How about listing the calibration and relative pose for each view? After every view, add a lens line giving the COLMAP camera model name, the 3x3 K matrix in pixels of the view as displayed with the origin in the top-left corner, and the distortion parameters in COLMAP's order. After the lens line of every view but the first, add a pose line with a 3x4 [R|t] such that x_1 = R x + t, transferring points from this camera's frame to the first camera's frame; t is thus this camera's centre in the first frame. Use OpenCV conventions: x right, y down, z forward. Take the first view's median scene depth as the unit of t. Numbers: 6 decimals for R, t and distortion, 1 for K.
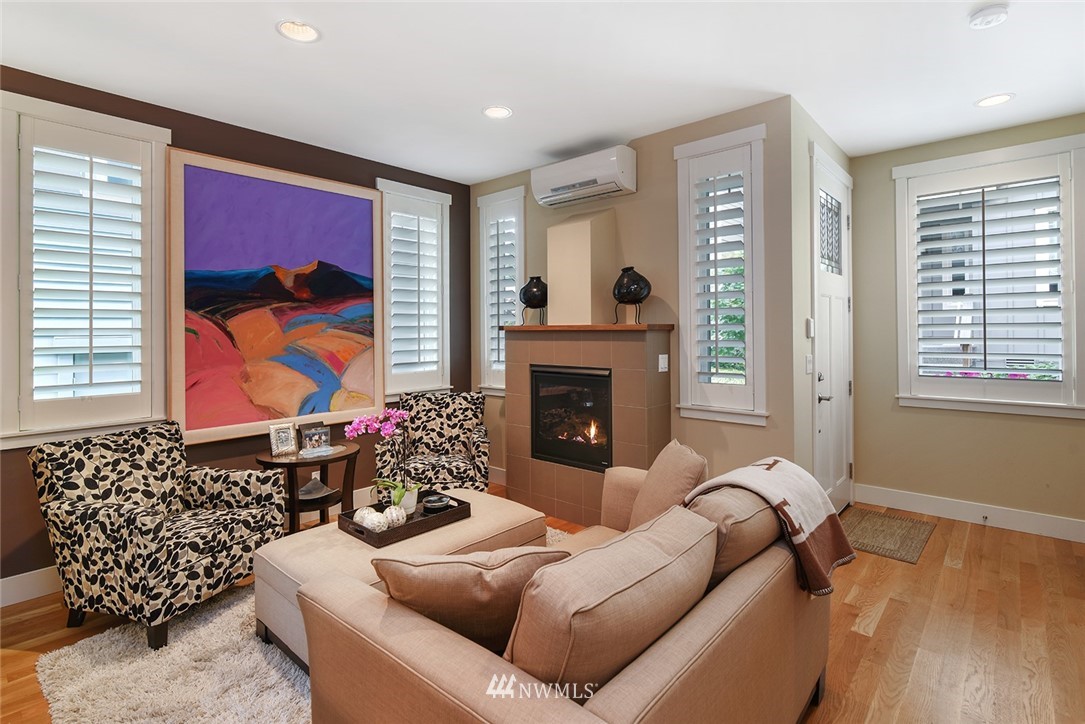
lens RADIAL K [[532.8, 0, 544.5], [0, 532.8, 325.9], [0, 0, 1]] dist [-0.001467, -0.000107]
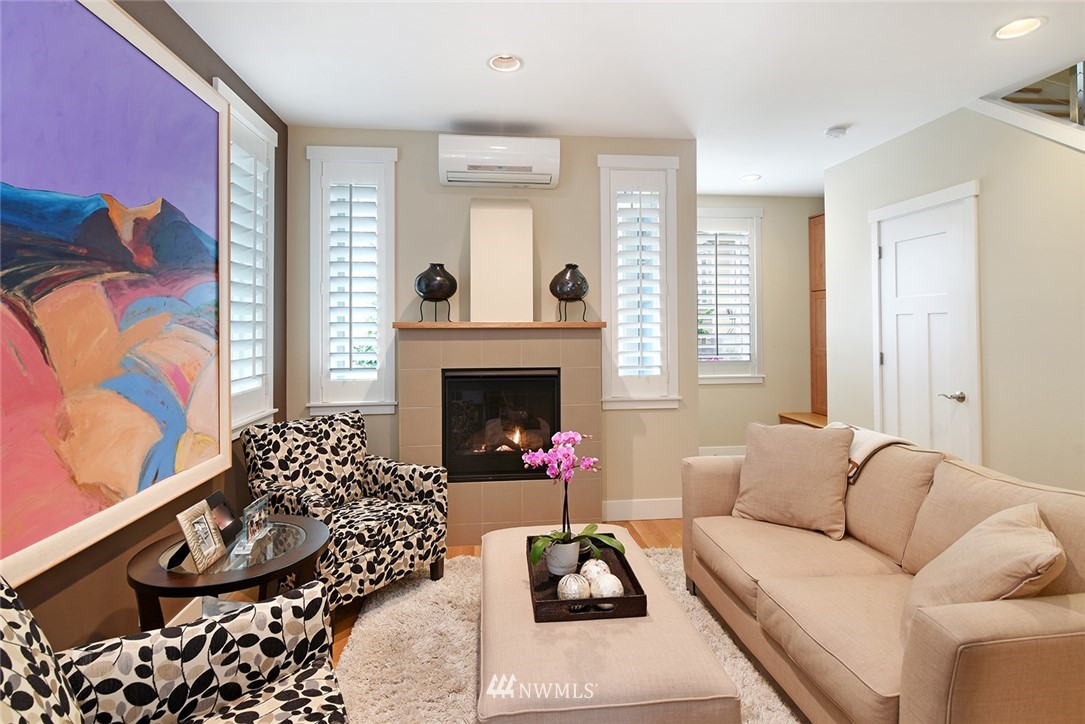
lens RADIAL K [[532.3, 0, 542.0], [0, 532.3, 319.1], [0, 0, 1]] dist [0.000014, -0.000383]
pose [[0.670077, 0.015575, 0.742128, -0.593500], [-0.006193, 0.999862, -0.015392, 0.006875], [-0.742266, 0.005718, 0.670081, 0.367242]]
